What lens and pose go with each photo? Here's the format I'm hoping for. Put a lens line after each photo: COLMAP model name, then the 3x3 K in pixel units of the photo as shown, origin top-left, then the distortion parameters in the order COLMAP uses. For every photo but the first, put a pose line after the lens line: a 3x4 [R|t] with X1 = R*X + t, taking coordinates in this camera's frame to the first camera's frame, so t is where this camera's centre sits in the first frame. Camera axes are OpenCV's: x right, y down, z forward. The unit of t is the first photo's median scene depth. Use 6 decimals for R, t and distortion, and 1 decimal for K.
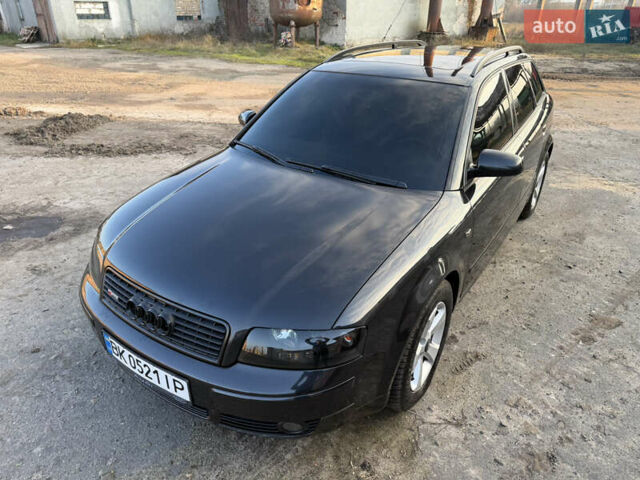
lens RADIAL K [[424.3, 0, 277.6], [0, 424.3, 237.7], [0, 0, 1]] dist [0.003533, 0.002081]
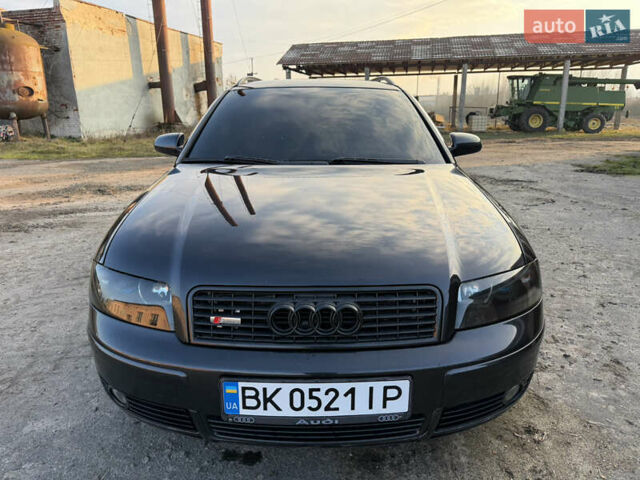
lens RADIAL K [[449.6, 0, 295.1], [0, 449.6, 240.4], [0, 0, 1]] dist [-0.001937, 0.000139]
pose [[0.838560, -0.156883, 0.521732, -0.626645], [0.254159, 0.959699, -0.119921, 0.123029], [-0.481892, 0.233164, 0.844639, 0.308895]]
